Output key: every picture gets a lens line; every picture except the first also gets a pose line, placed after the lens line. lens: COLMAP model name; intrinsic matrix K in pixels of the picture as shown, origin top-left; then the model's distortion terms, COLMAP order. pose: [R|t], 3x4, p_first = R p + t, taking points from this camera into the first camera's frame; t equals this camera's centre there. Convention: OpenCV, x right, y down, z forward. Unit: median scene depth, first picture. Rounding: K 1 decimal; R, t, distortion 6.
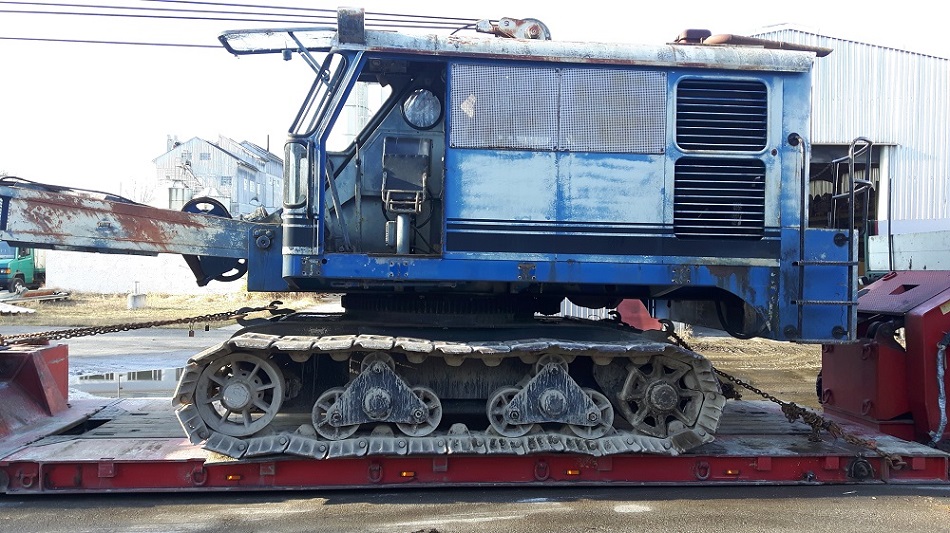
lens RADIAL K [[740.7, 0, 475.0], [0, 740.7, 266.5], [0, 0, 1]] dist [0.150020, -0.287401]
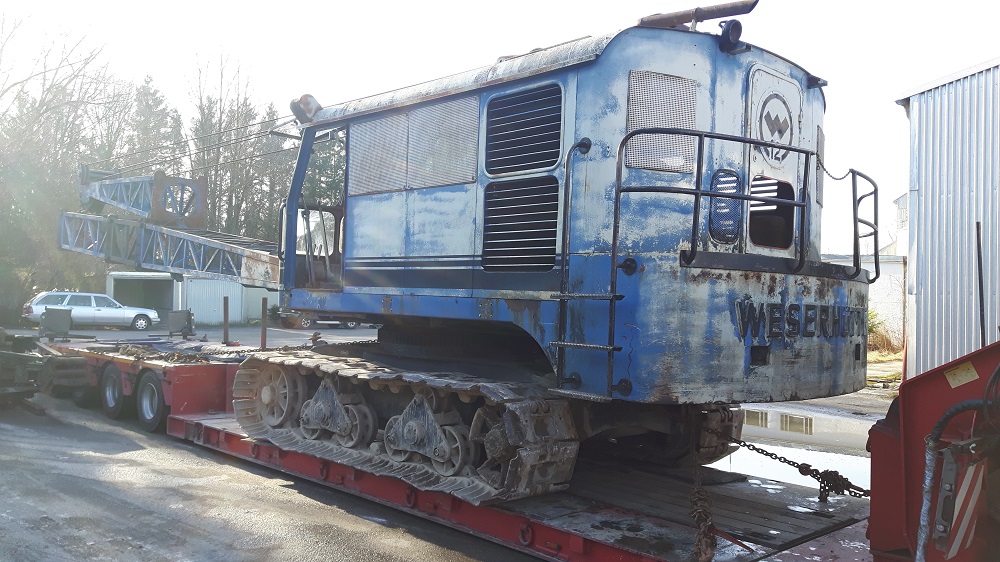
lens RADIAL K [[779.7, 0, 500.0], [0, 779.7, 281.0], [0, 0, 1]] dist [0.150020, -0.287401]
pose [[0.644060, -0.015682, -0.764814, 1.015527], [-0.014081, 0.999377, -0.032349, 0.006824], [0.764846, 0.031604, 0.643438, 0.386250]]
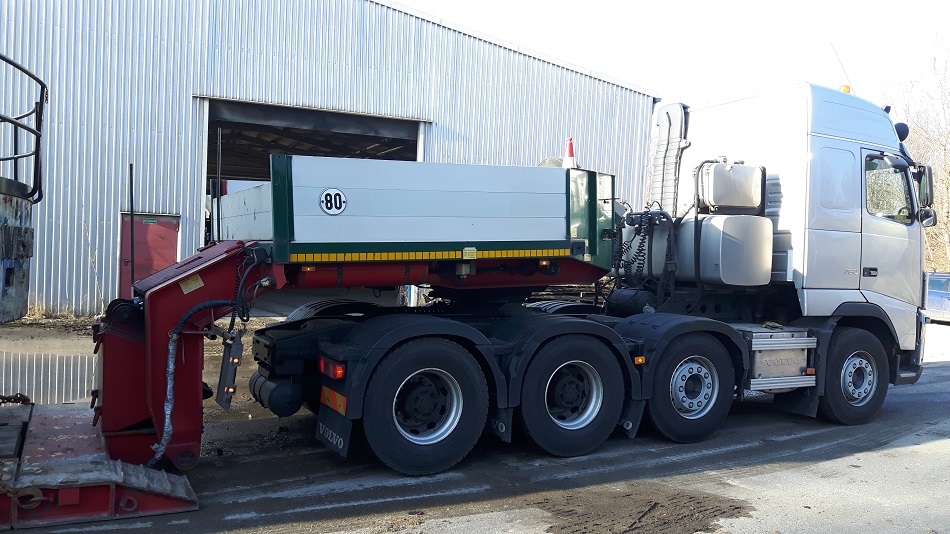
lens RADIAL K [[740.7, 0, 475.0], [0, 740.7, 267.0], [0, 0, 1]] dist [0.150020, -0.287401]
pose [[0.916687, 0.010804, 0.399459, 0.684887], [-0.024113, 0.999308, 0.028306, 0.007743], [-0.398877, -0.035580, 0.916314, 0.186433]]
